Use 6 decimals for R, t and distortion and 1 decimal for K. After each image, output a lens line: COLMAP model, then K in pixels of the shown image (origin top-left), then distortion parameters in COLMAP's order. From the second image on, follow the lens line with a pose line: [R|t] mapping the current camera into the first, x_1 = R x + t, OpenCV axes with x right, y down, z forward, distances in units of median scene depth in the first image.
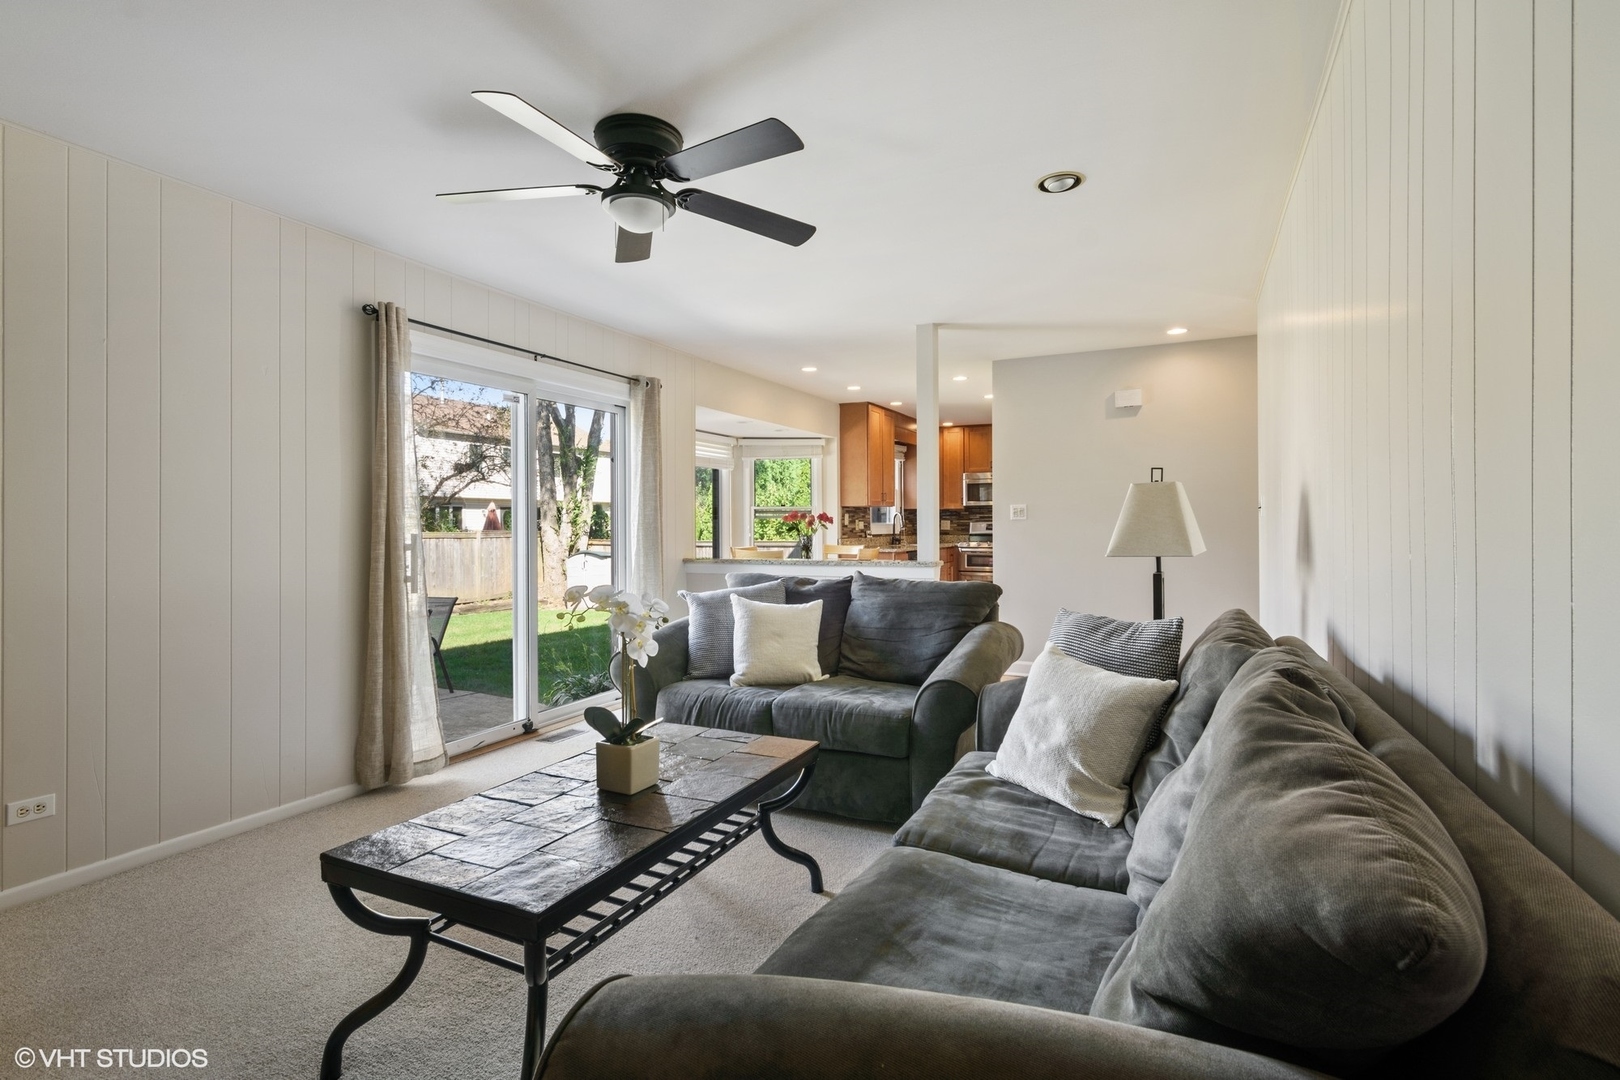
lens RADIAL K [[781.5, 0, 810.8], [0, 781.5, 533.6], [0, 0, 1]] dist [0.001662, 0.000086]
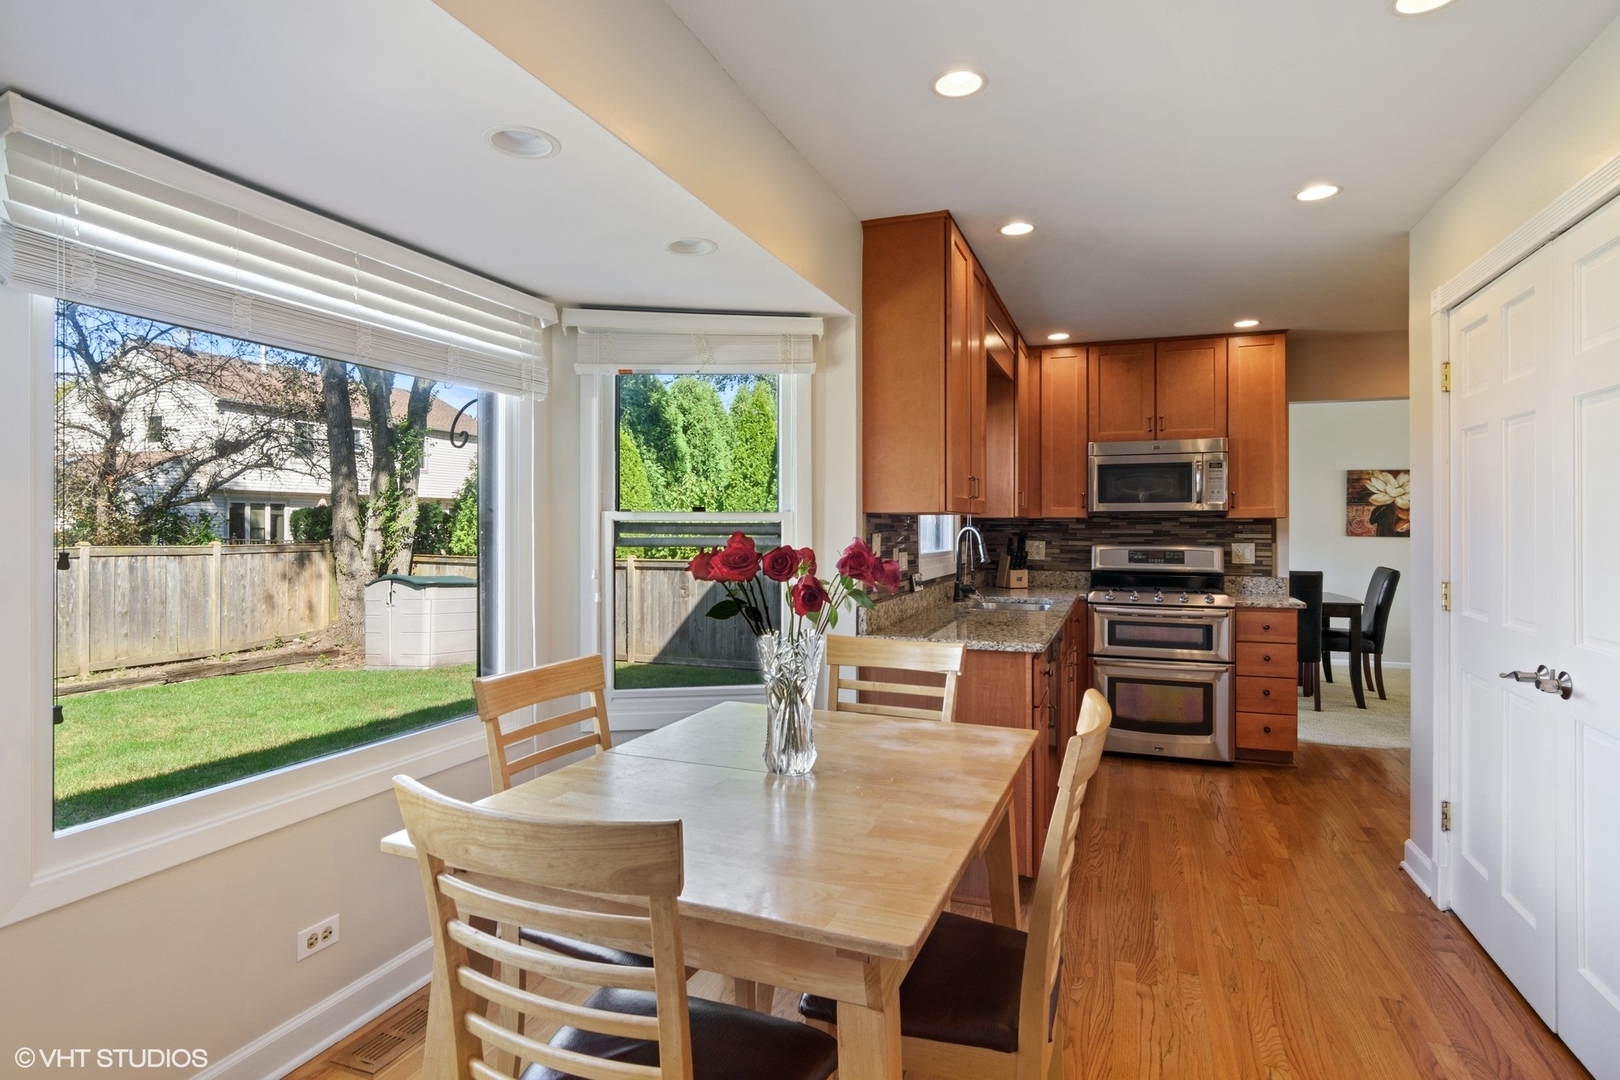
lens RADIAL K [[840.7, 0, 807.2], [0, 840.7, 530.1], [0, 0, 1]] dist [0.000456, -0.000204]
pose [[0.996570, 0.006311, 0.082515, -0.009036], [-0.005664, 0.999951, -0.008073, -0.011230], [-0.082562, 0.007578, 0.996557, 0.290960]]
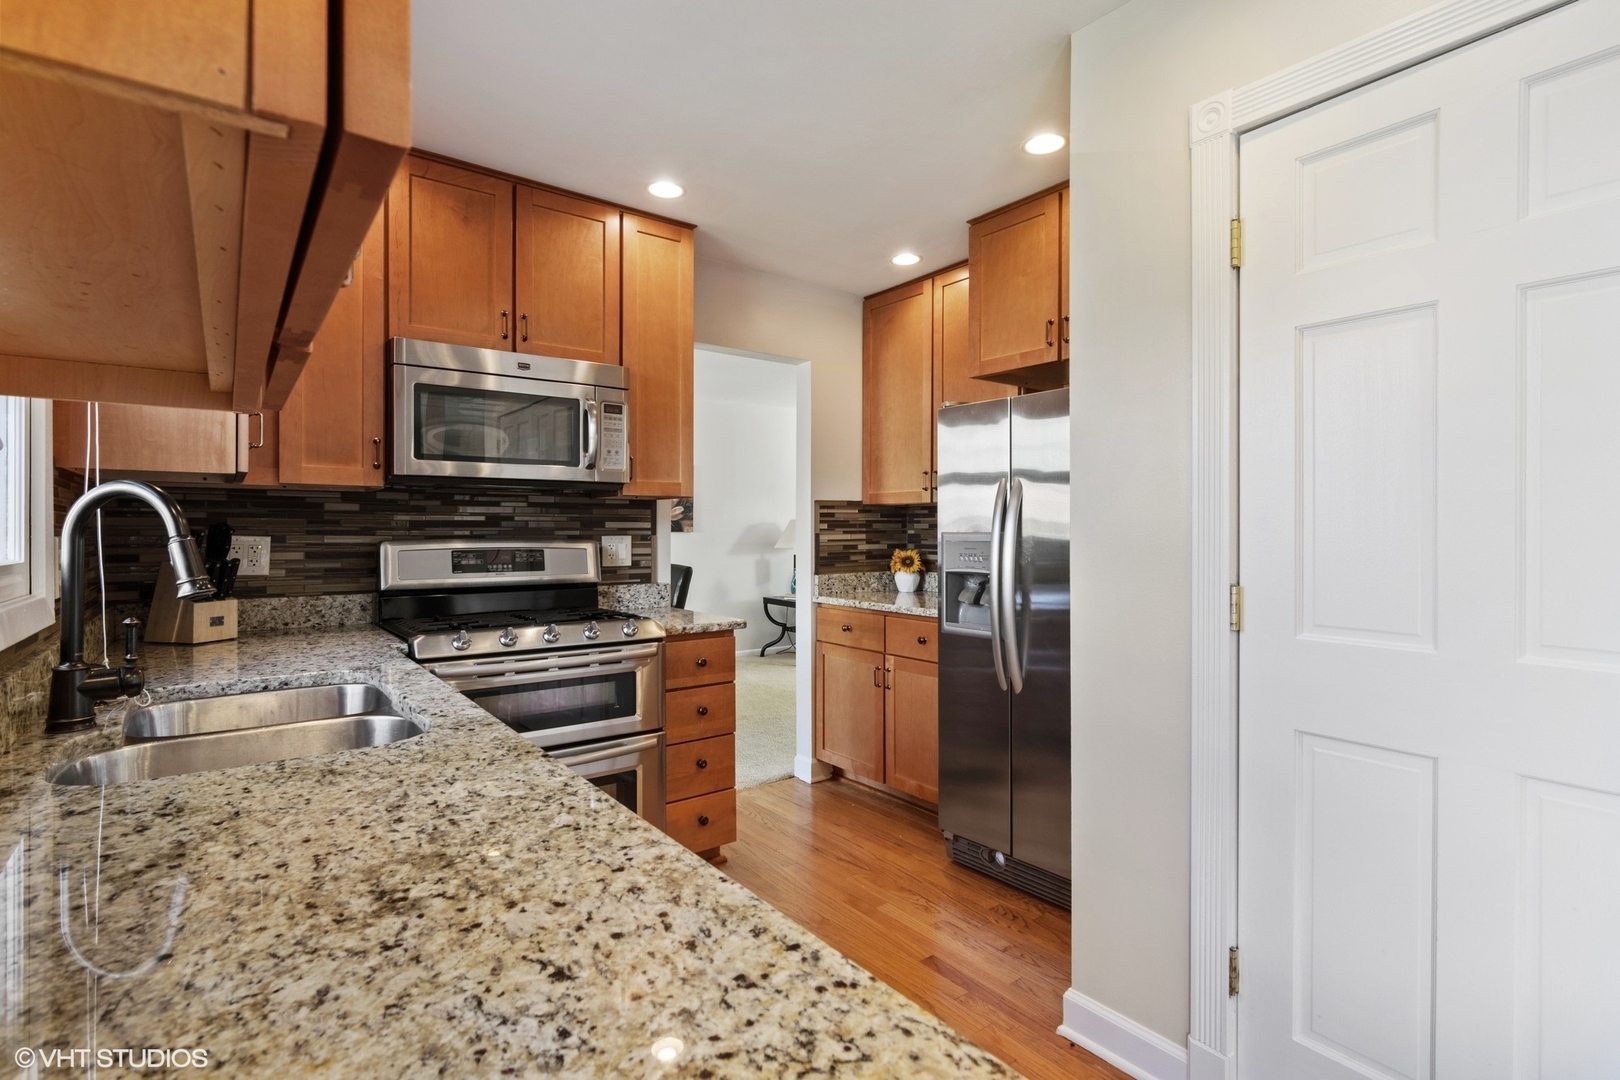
lens RADIAL K [[781.5, 0, 810.8], [0, 781.5, 533.6], [0, 0, 1]] dist [0.001662, 0.000086]
pose [[0.455499, 0.001618, 0.890235, 0.024414], [0.007549, 0.999955, -0.005680, -0.009023], [-0.890204, 0.009308, 0.455466, 0.446607]]
